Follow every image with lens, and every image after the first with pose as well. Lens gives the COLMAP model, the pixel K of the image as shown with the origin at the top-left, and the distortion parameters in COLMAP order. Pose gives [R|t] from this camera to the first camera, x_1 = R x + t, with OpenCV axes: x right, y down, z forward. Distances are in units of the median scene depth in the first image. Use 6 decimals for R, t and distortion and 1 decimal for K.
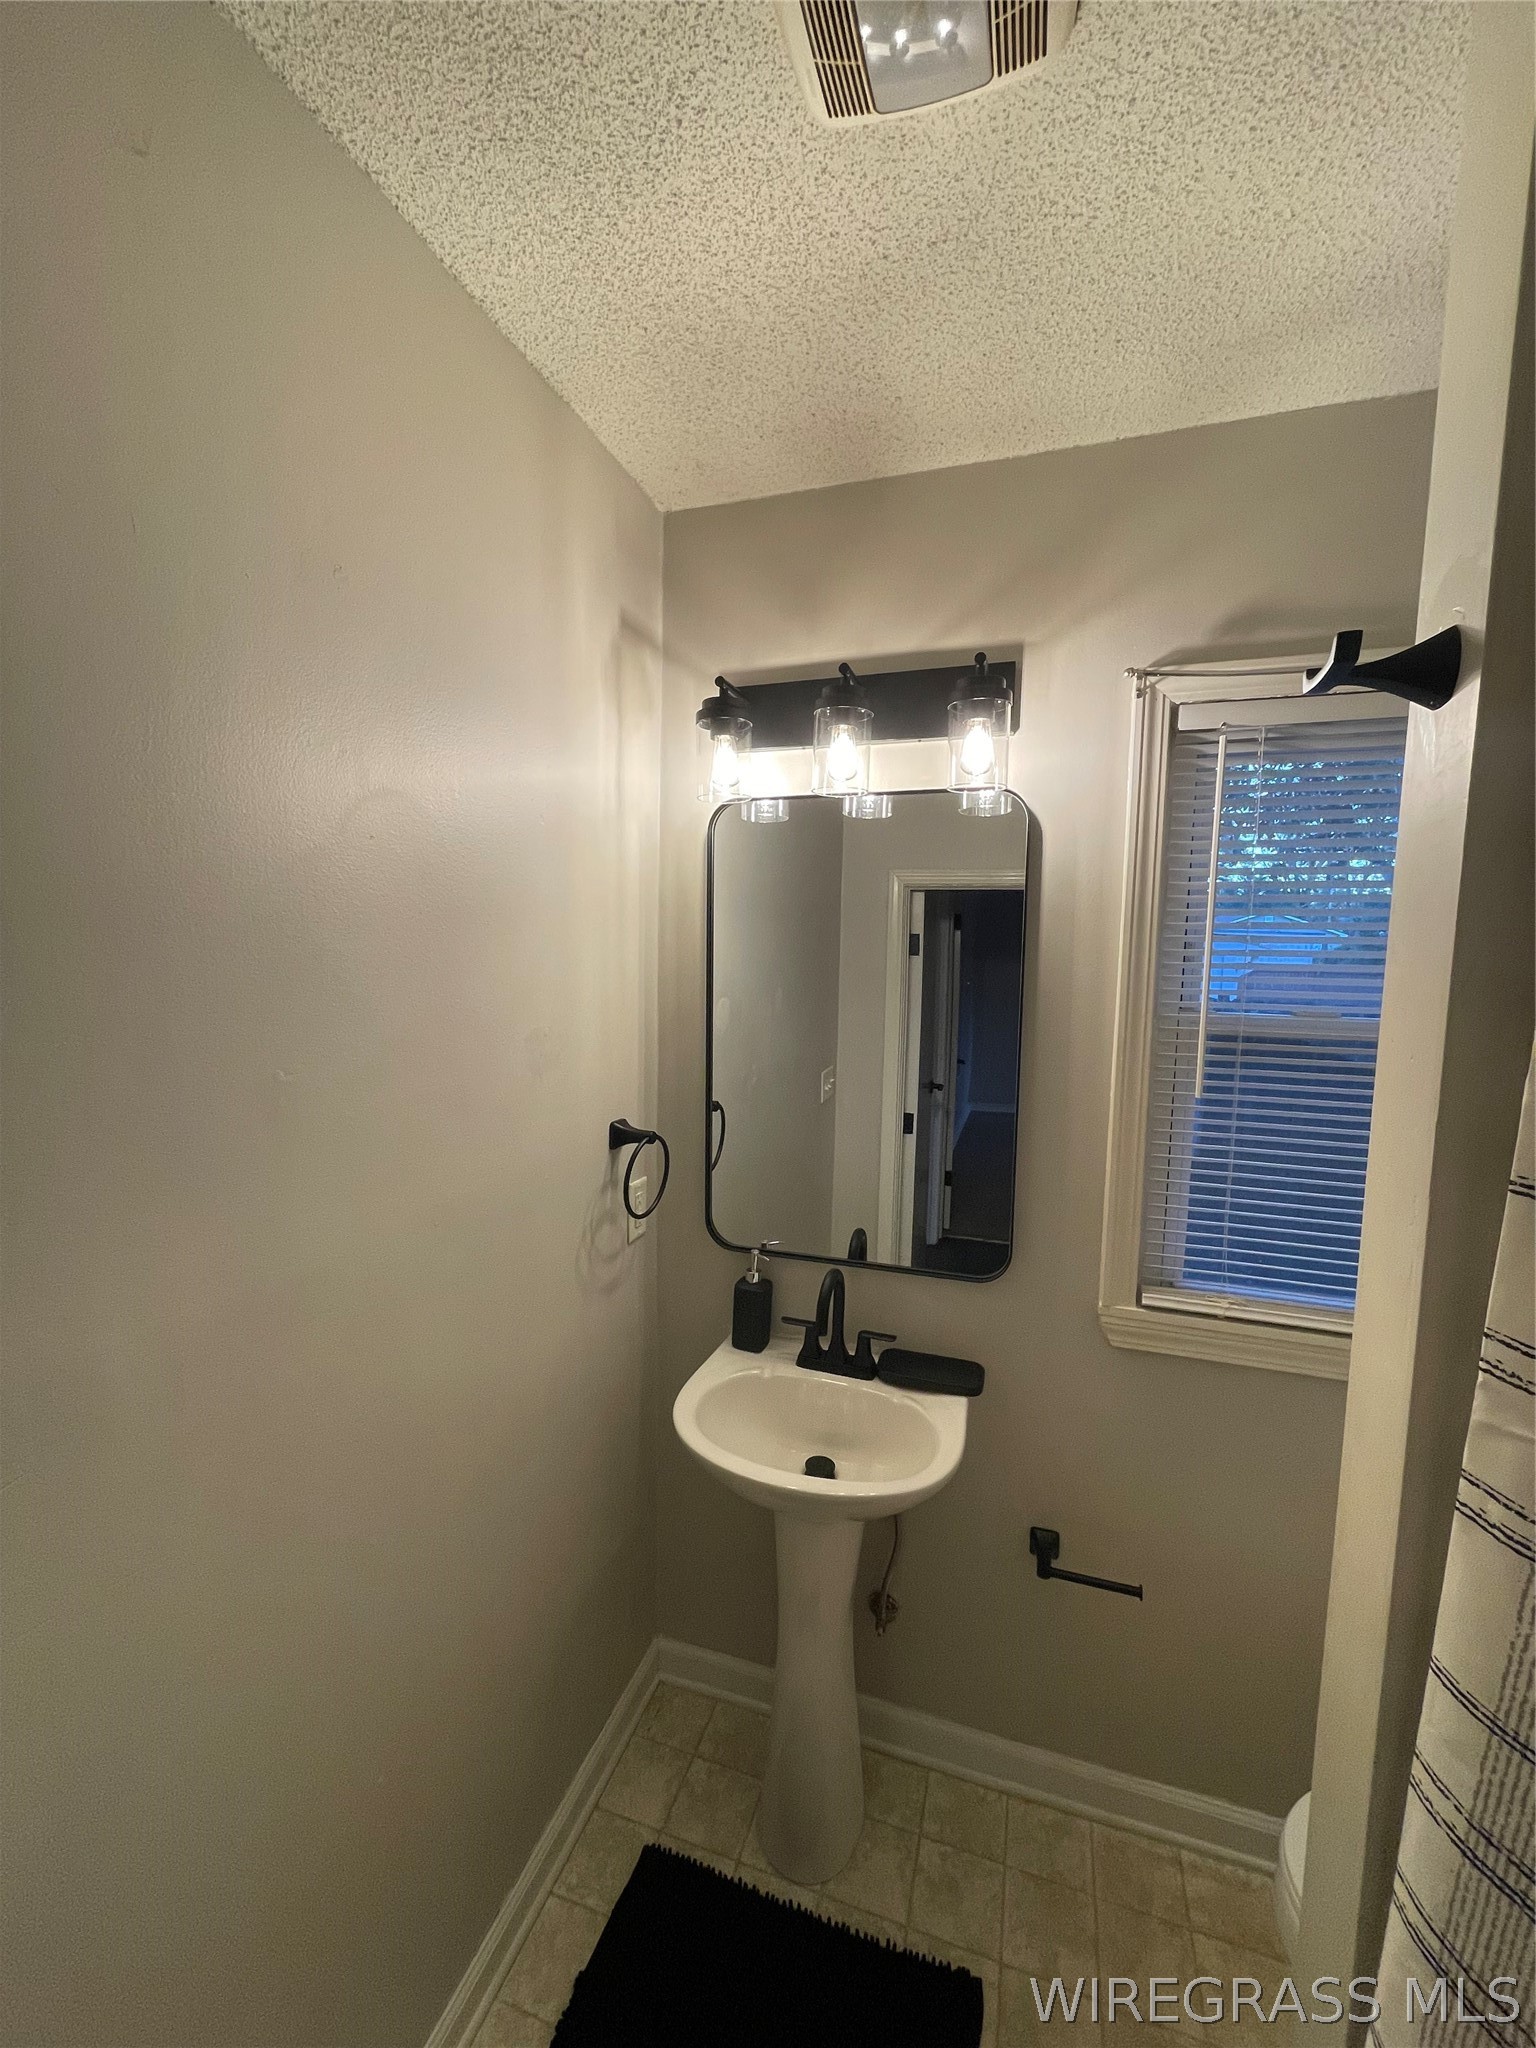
lens RADIAL K [[825.3, 0, 769.9], [0, 825.3, 1024.9], [0, 0, 1]] dist [-0.003540, 0.000139]
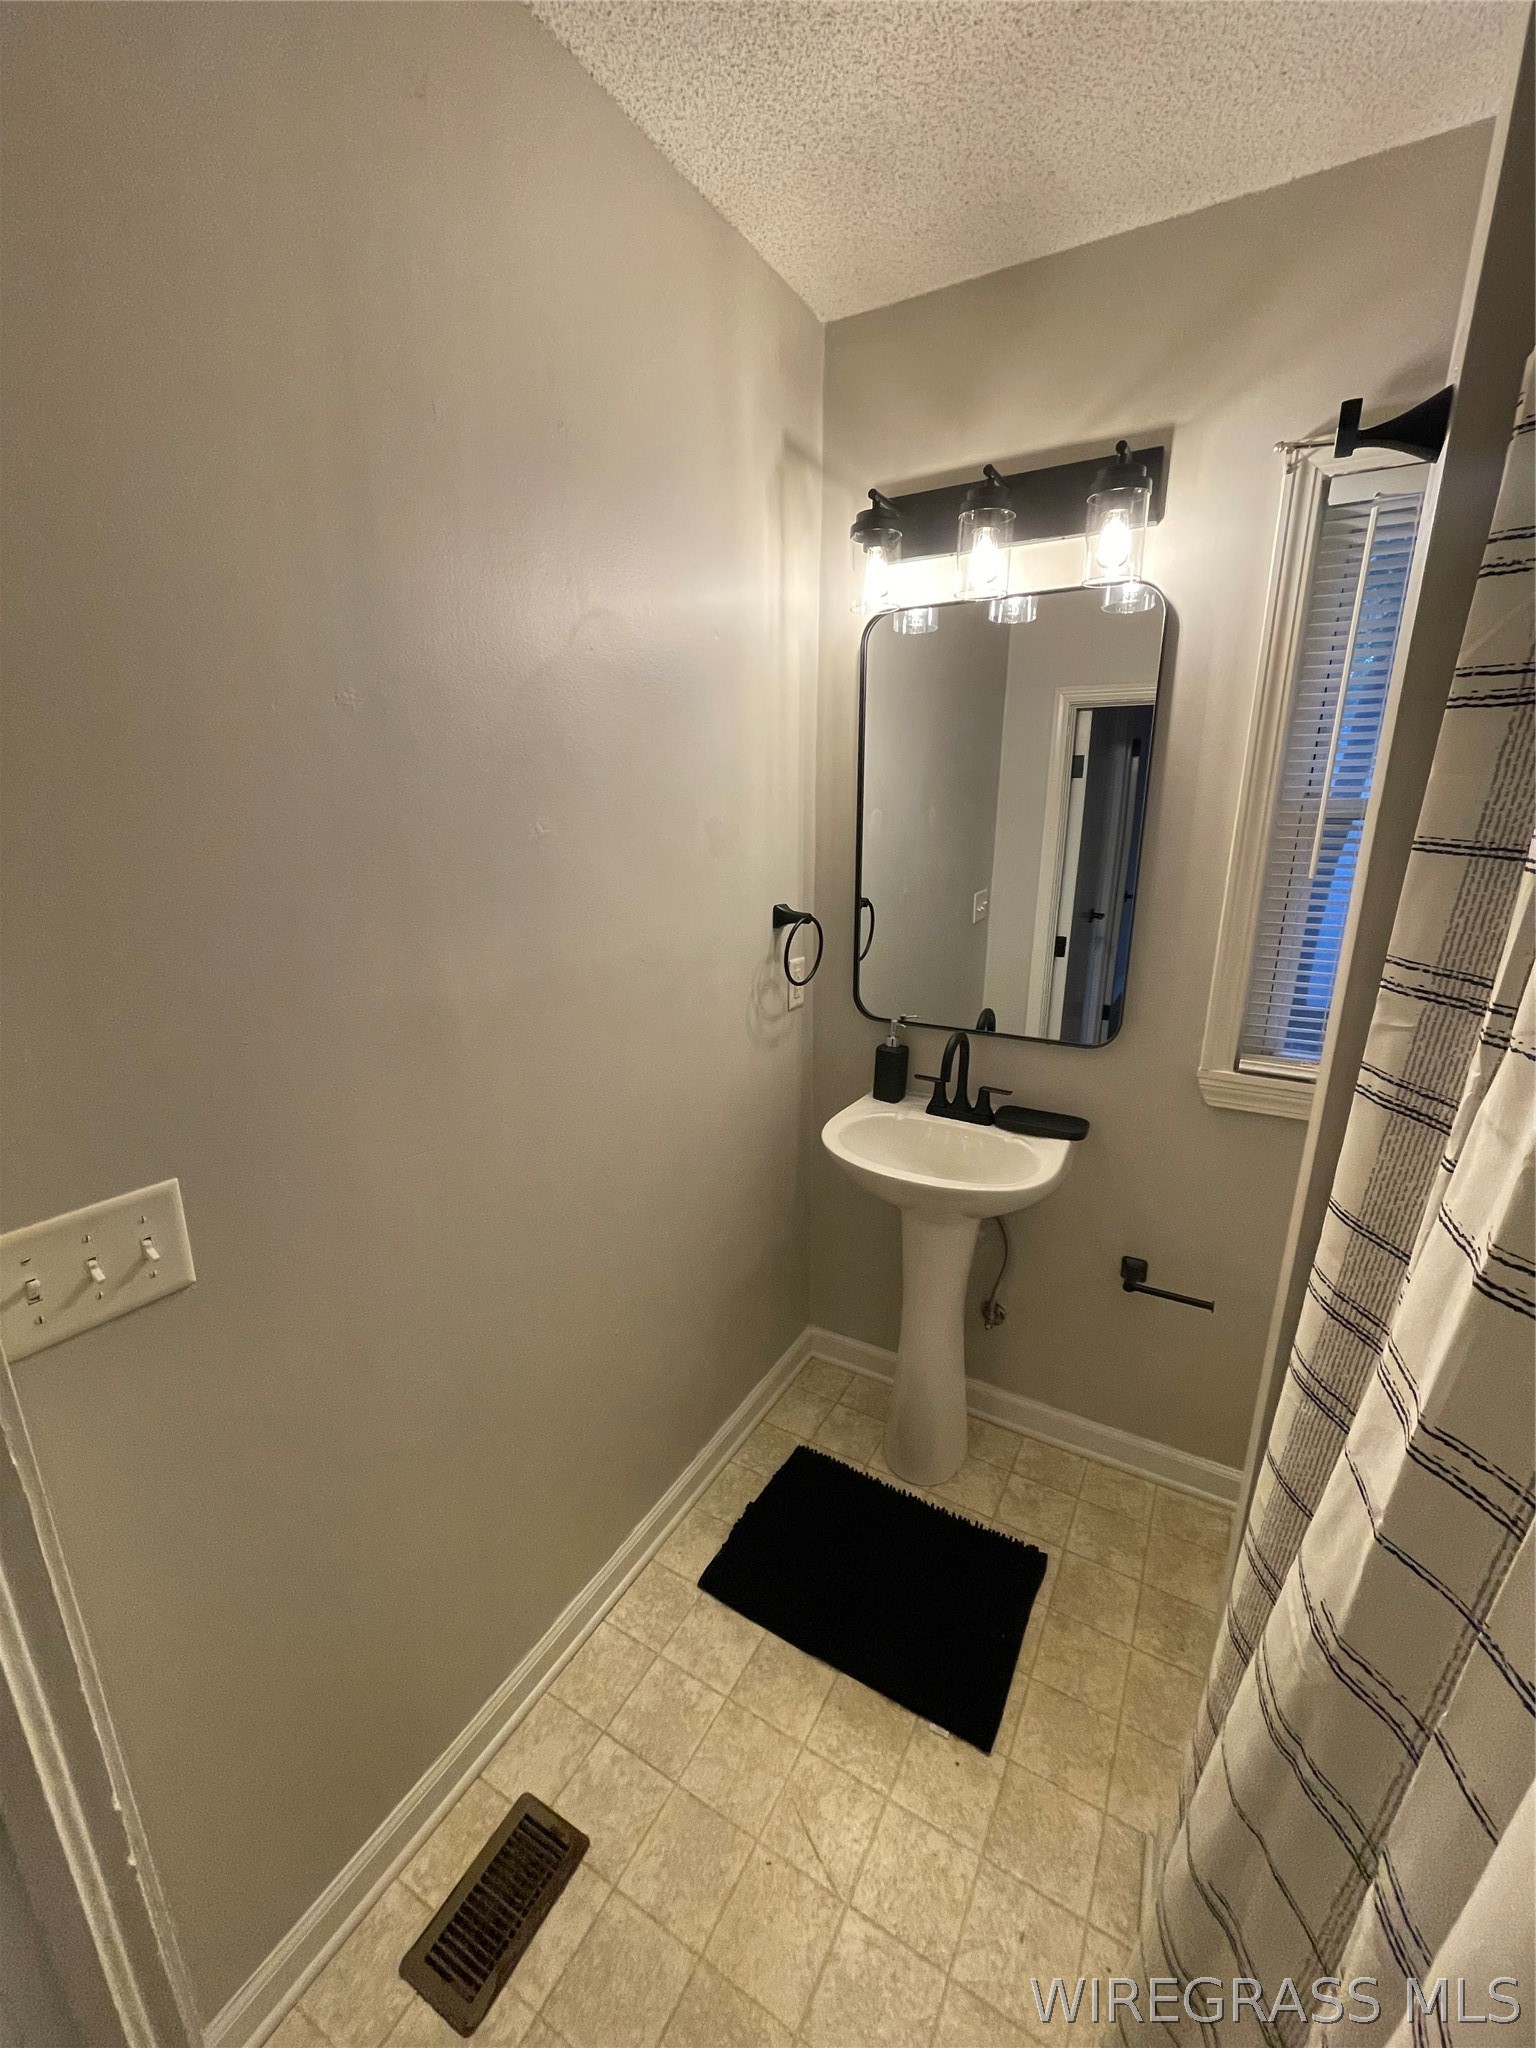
lens RADIAL K [[825.3, 0, 769.9], [0, 825.3, 1024.9], [0, 0, 1]] dist [-0.003540, 0.000139]
pose [[0.979112, 0.036324, -0.200049, 0.048856], [-0.001345, 0.985048, 0.172274, 0.086239], [0.203316, -0.168406, 0.964522, -0.193886]]
